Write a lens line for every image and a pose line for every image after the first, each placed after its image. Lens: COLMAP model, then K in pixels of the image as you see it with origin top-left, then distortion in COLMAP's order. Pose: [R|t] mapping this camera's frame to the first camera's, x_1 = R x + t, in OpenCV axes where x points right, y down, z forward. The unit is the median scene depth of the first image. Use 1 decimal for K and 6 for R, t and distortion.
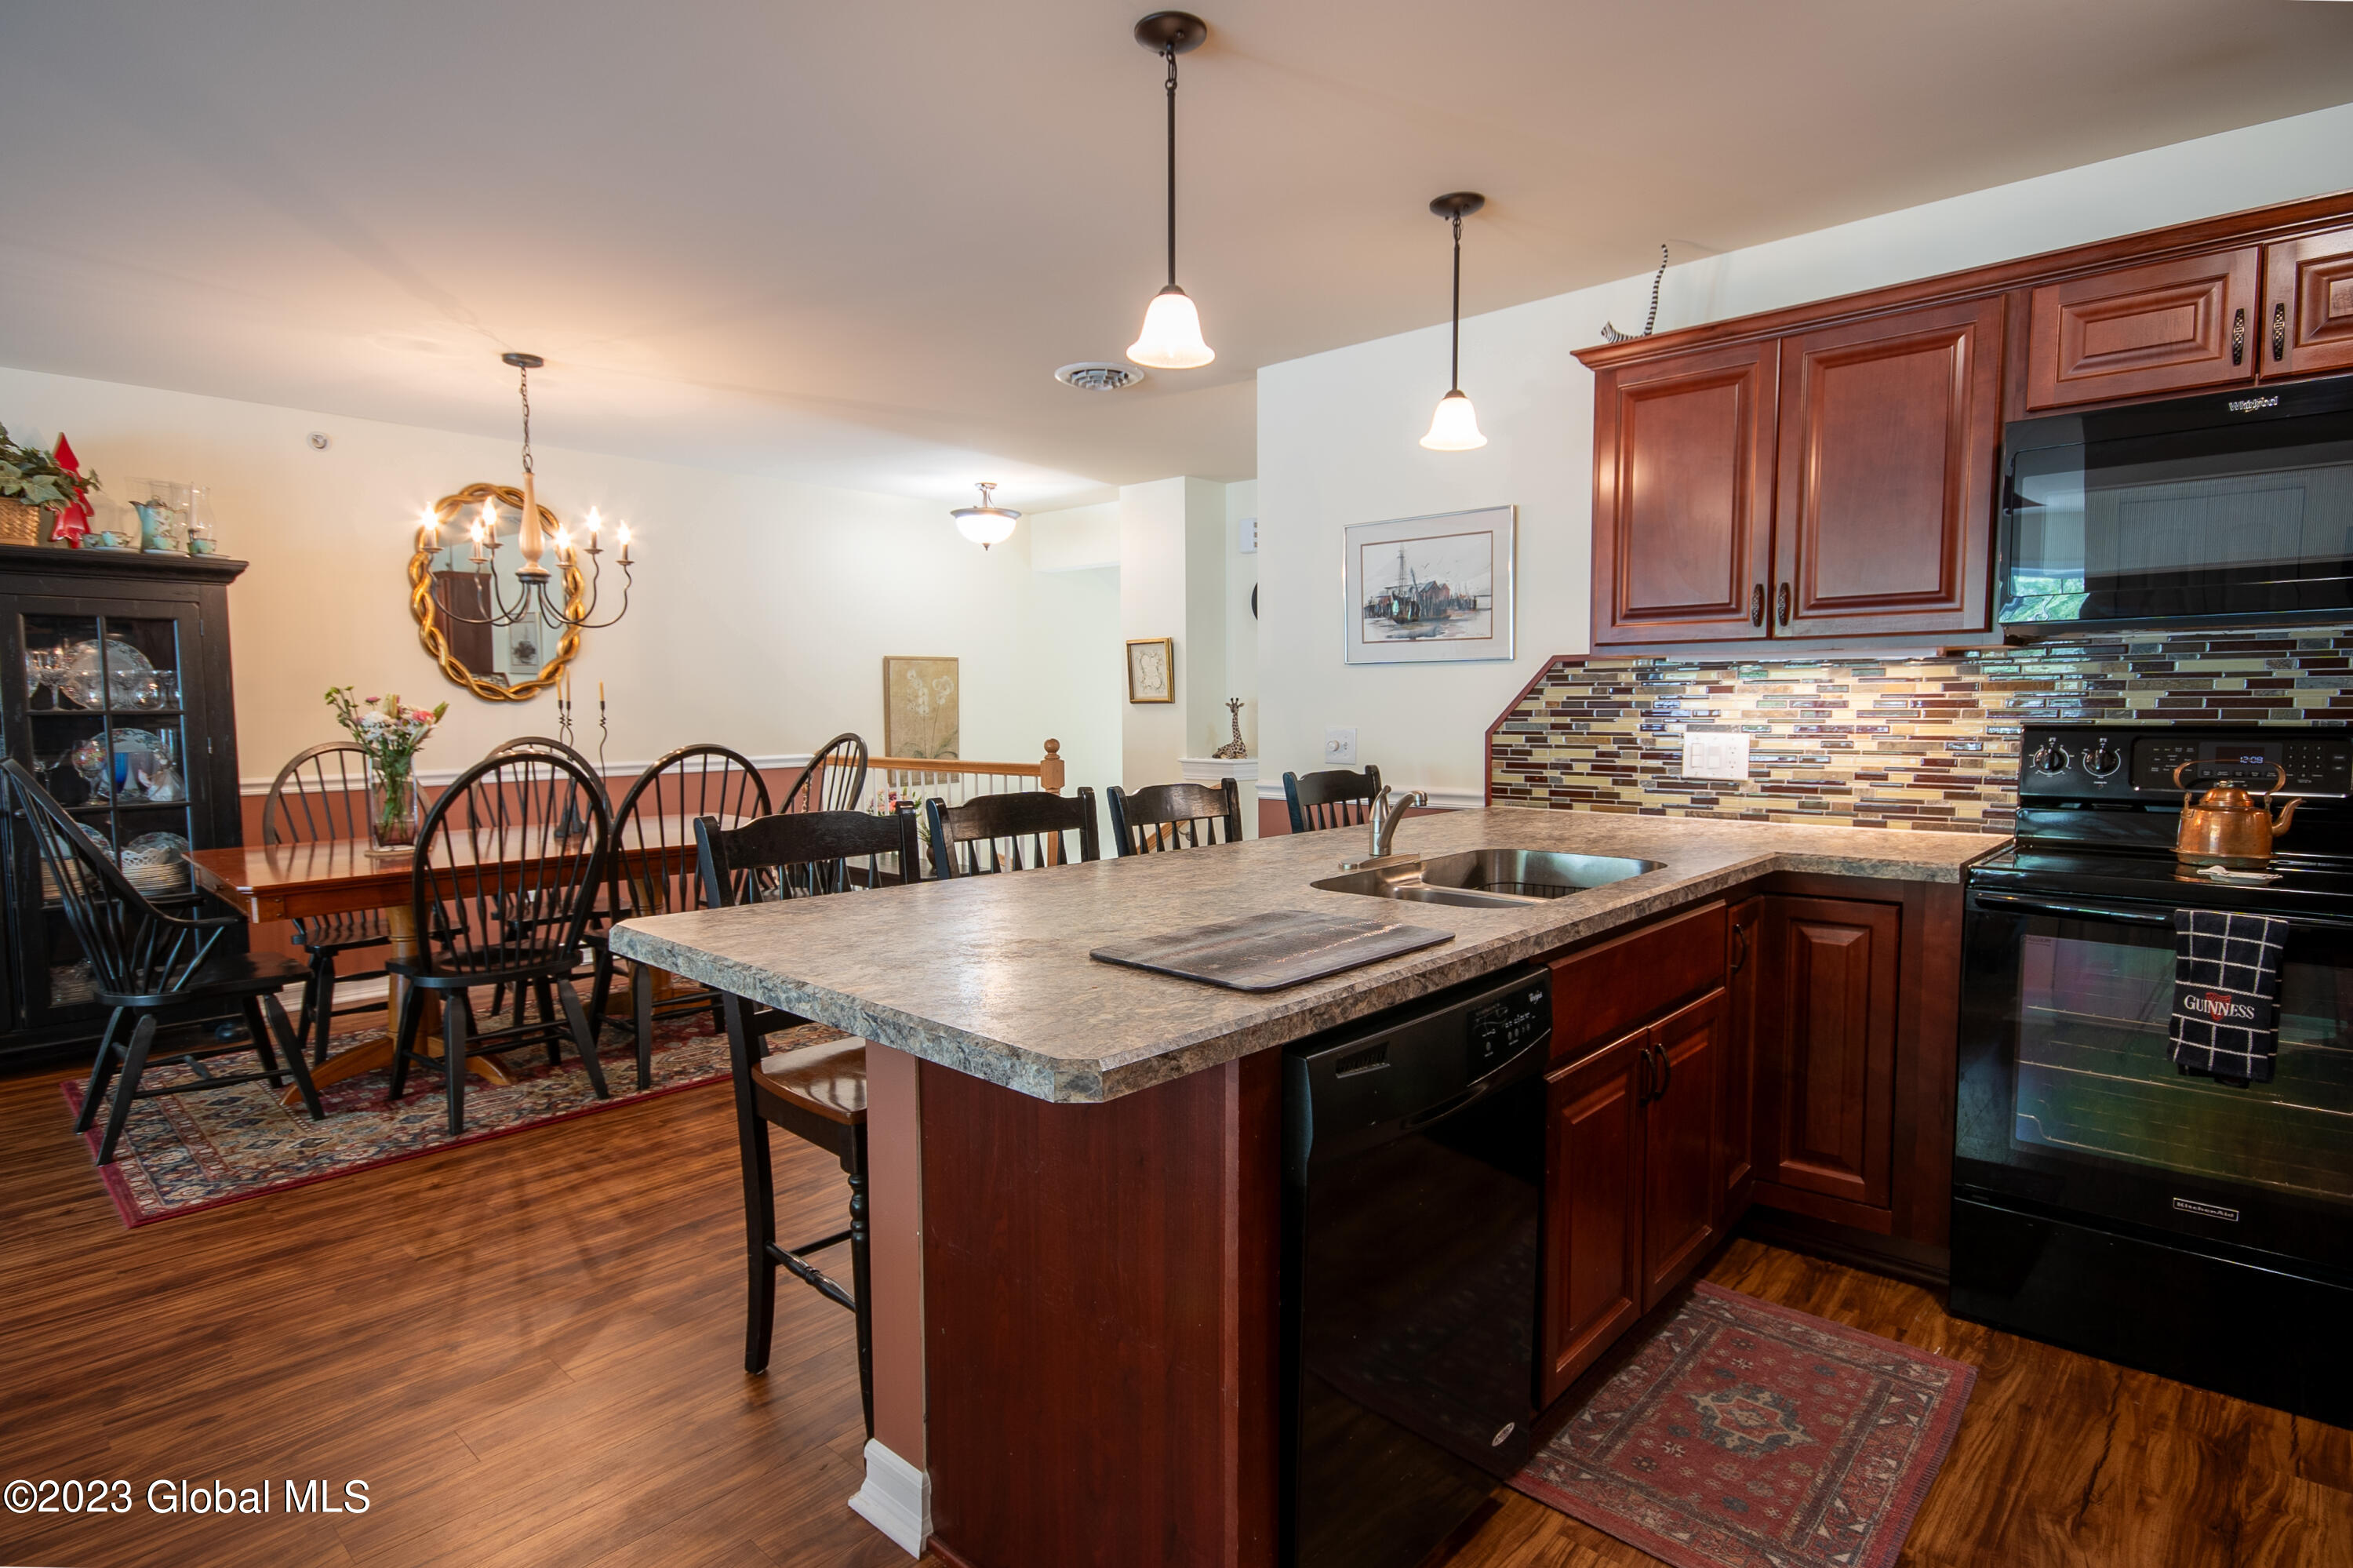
lens RADIAL K [[1196.2, 0, 1179.7], [0, 1196.2, 790.1], [0, 0, 1]] dist [-0.001030, 0.000372]
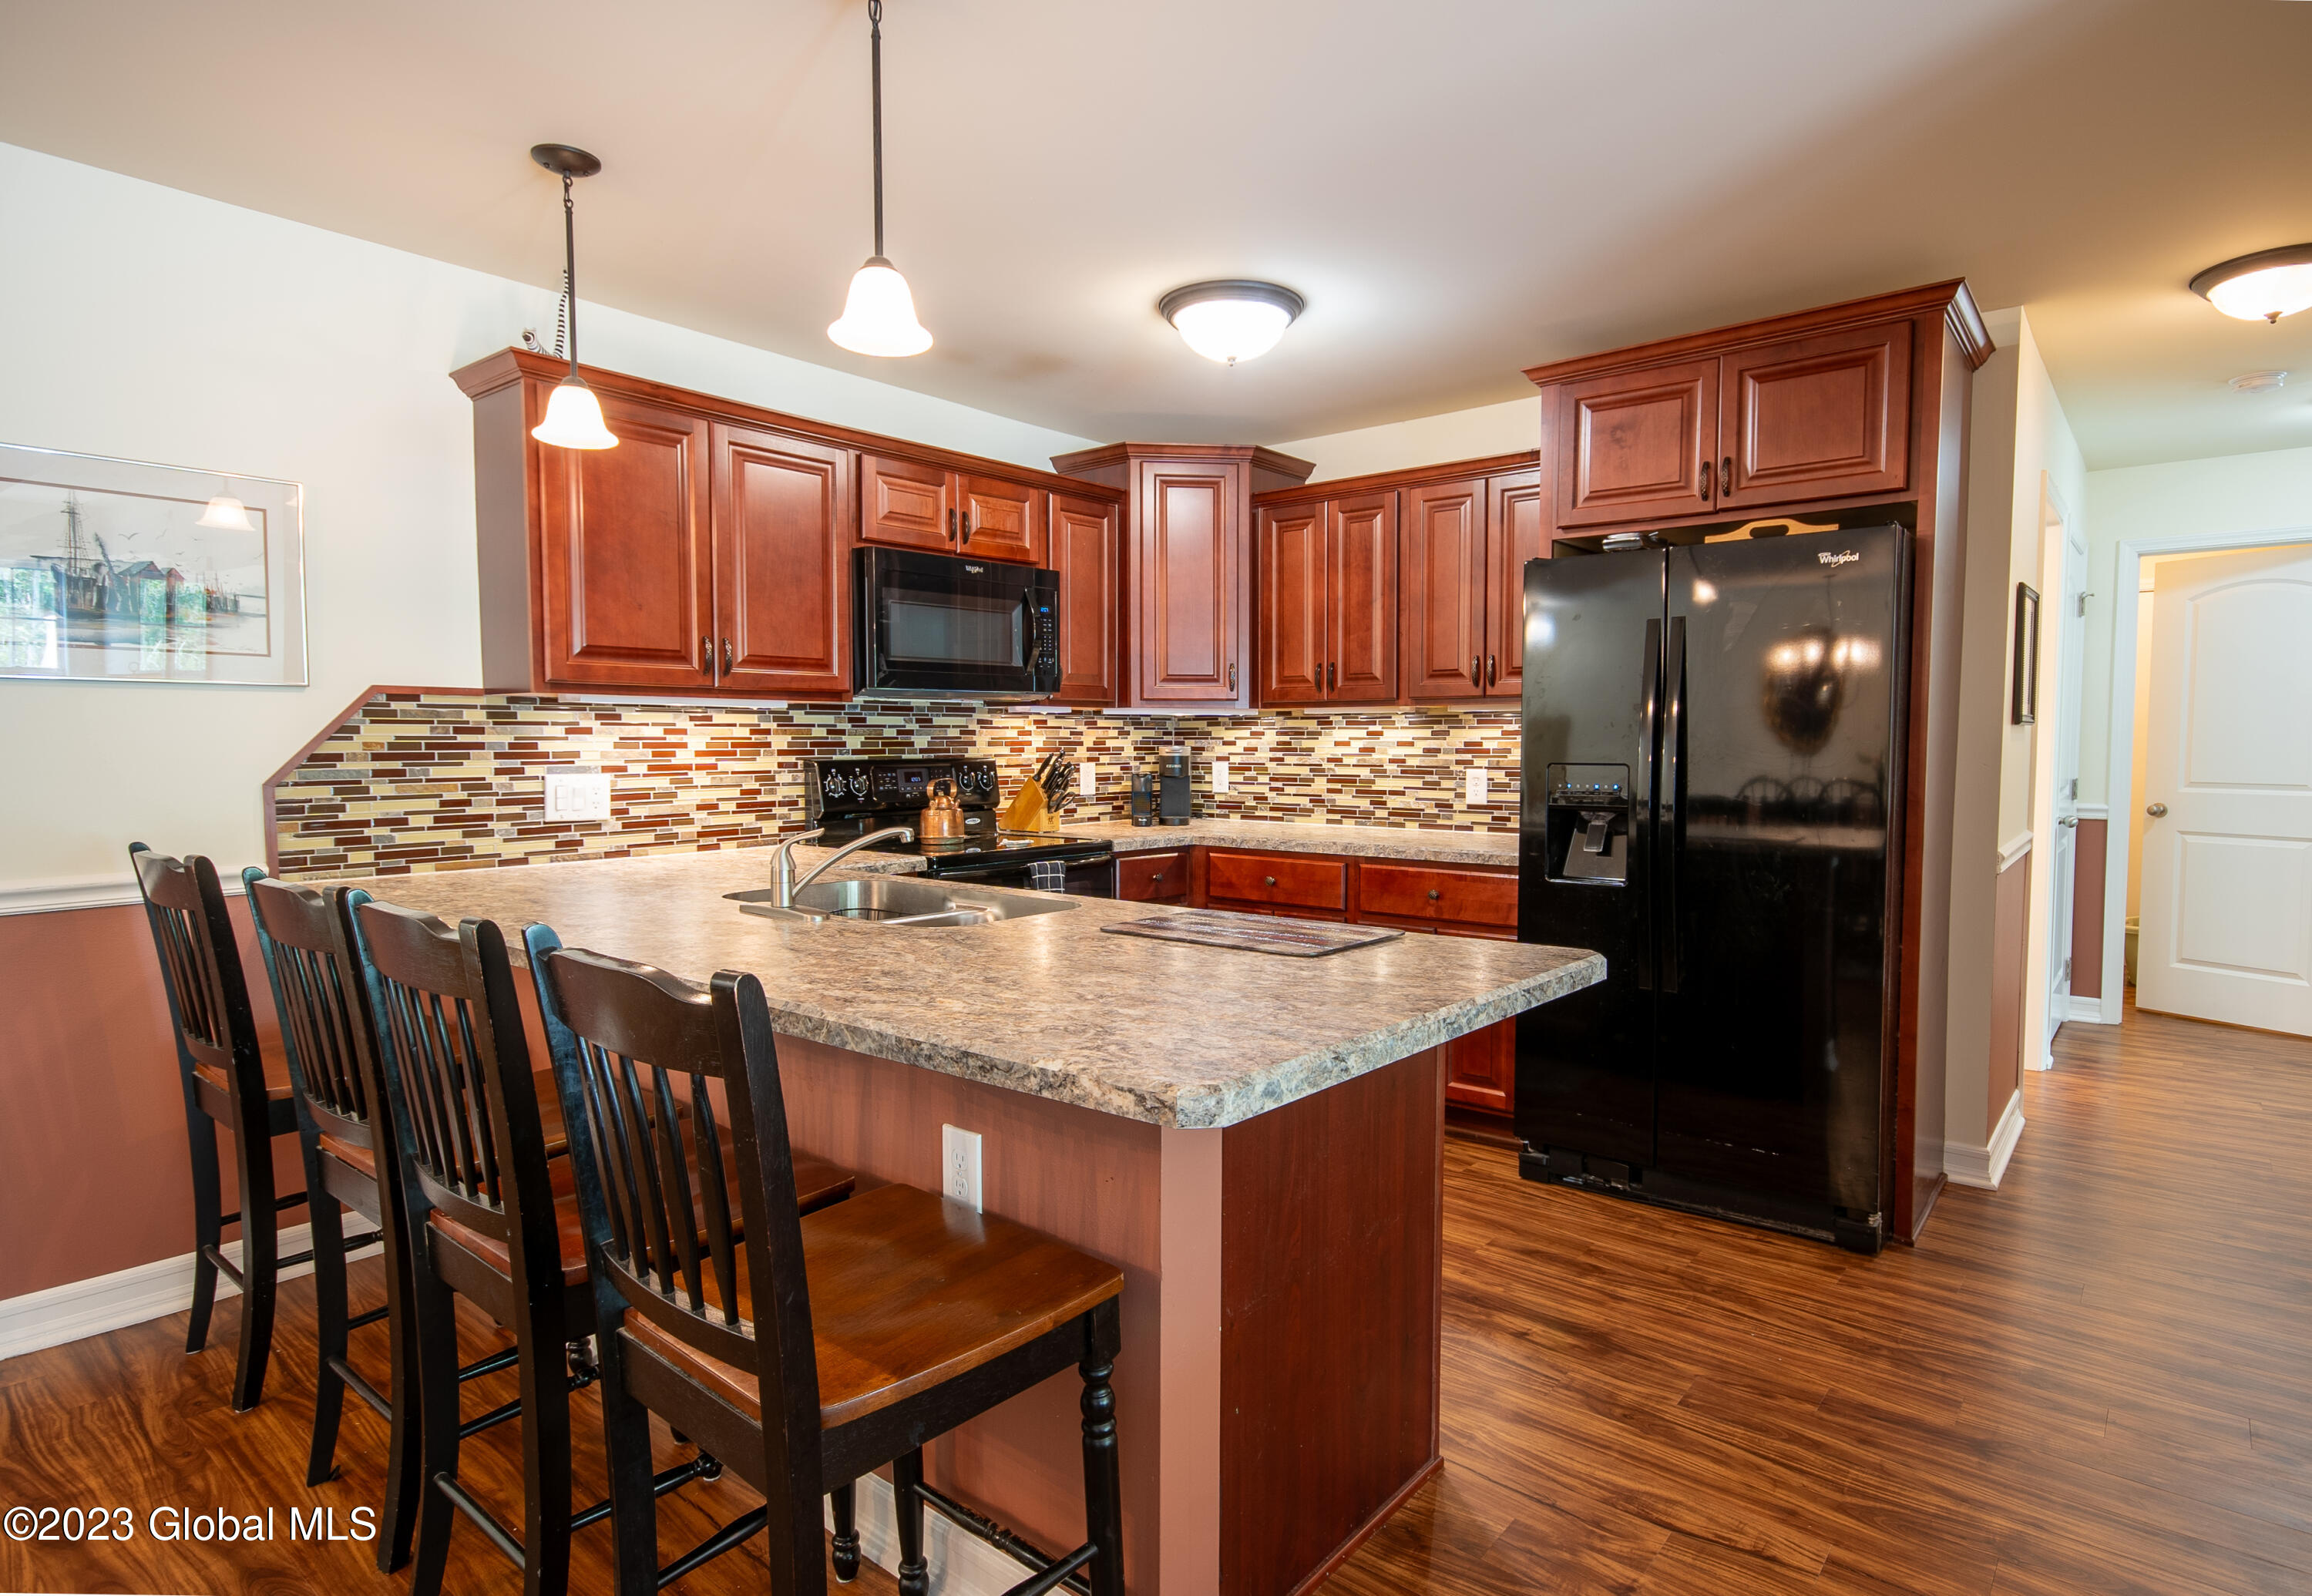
lens RADIAL K [[1242.8, 0, 1156.1], [0, 1242.8, 801.3], [0, 0, 1]] dist [0.007178, -0.000104]
pose [[-0.041611, -0.043096, 0.998204, -0.620215], [0.075478, 0.996079, 0.046151, -0.037942], [-0.996279, 0.077263, -0.038195, 0.578307]]
